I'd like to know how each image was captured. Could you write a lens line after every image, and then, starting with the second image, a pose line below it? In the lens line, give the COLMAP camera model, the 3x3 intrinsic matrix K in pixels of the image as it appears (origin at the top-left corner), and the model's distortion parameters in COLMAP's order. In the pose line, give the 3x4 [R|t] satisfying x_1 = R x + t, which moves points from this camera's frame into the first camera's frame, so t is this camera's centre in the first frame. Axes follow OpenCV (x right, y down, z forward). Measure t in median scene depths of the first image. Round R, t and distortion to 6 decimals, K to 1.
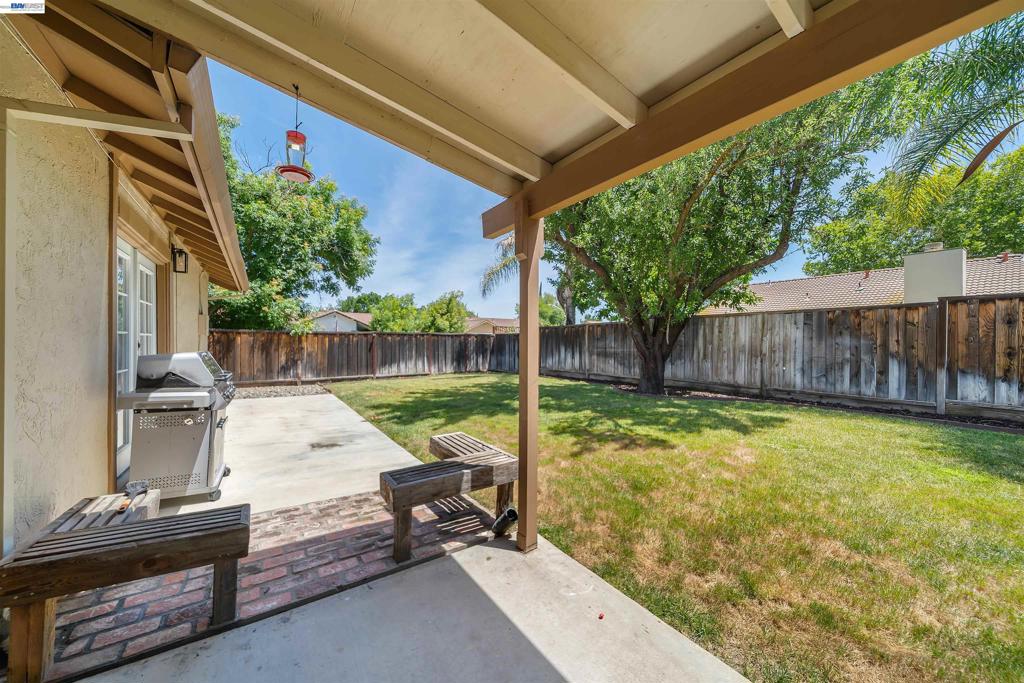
lens RADIAL K [[360.9, 0, 503.2], [0, 360.9, 338.7], [0, 0, 1]] dist [-0.005194, 0.000056]
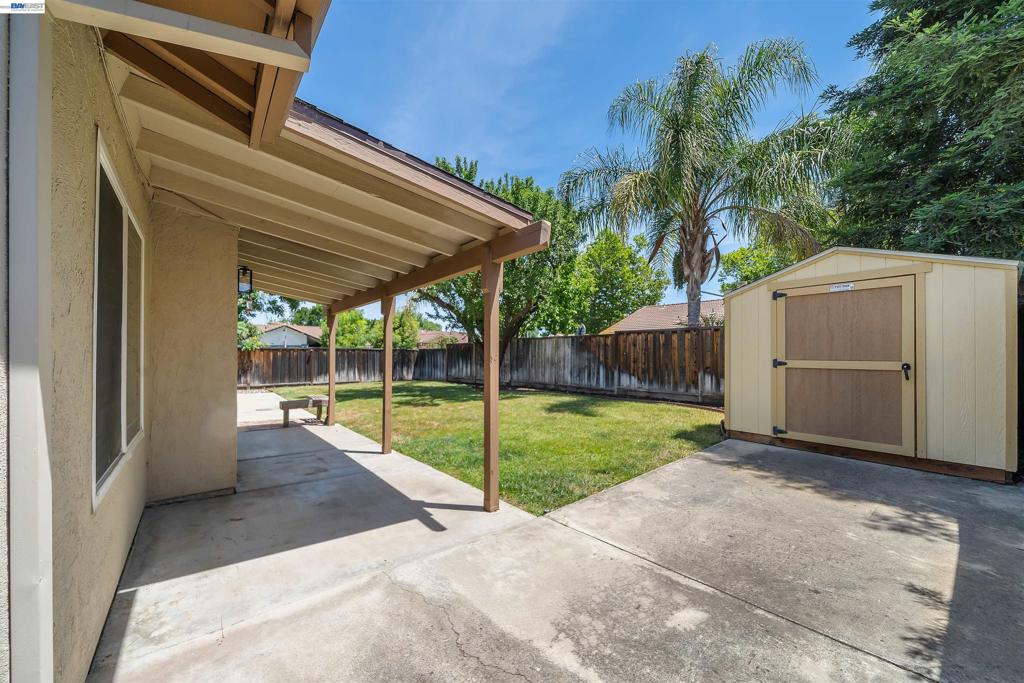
lens RADIAL K [[396.8, 0, 512.4], [0, 396.8, 351.5], [0, 0, 1]] dist [-0.000575, -0.000011]
pose [[0.997003, -0.000106, 0.077360, 0.489431], [0.000272, 0.999998, -0.002136, -0.006036], [-0.077360, 0.002151, 0.997001, -0.900653]]
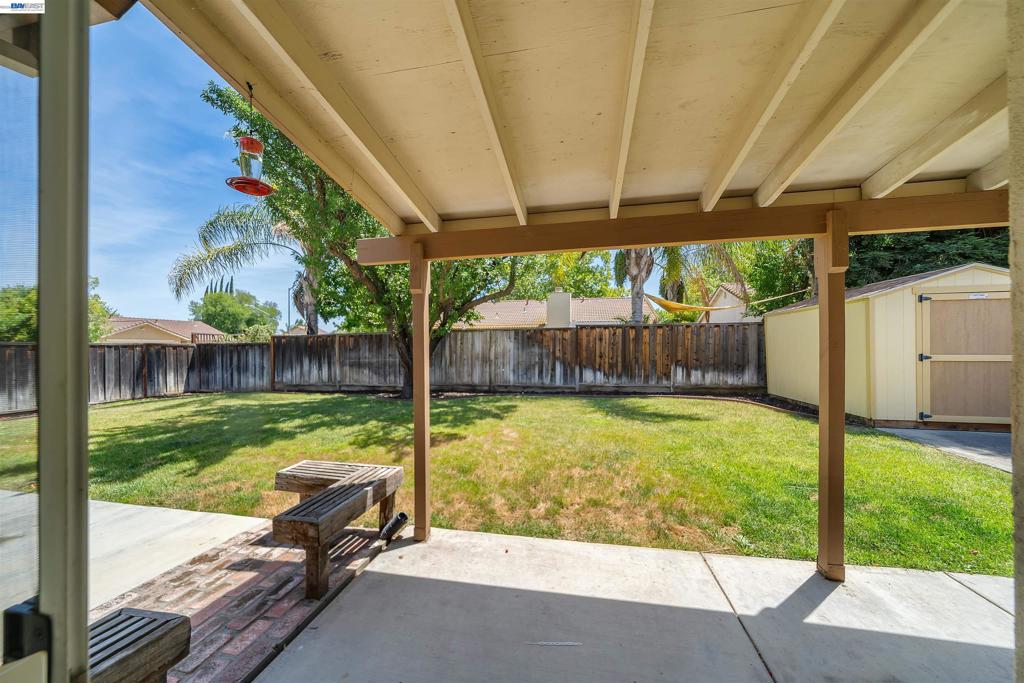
lens RADIAL K [[360.9, 0, 508.9], [0, 360.9, 345.0], [0, 0, 1]] dist [-0.005194, 0.000056]
pose [[0.711925, -0.006415, 0.702226, -0.224097], [0.005979, 0.999977, 0.003073, -0.022036], [-0.702230, 0.002011, 0.711948, -0.017208]]
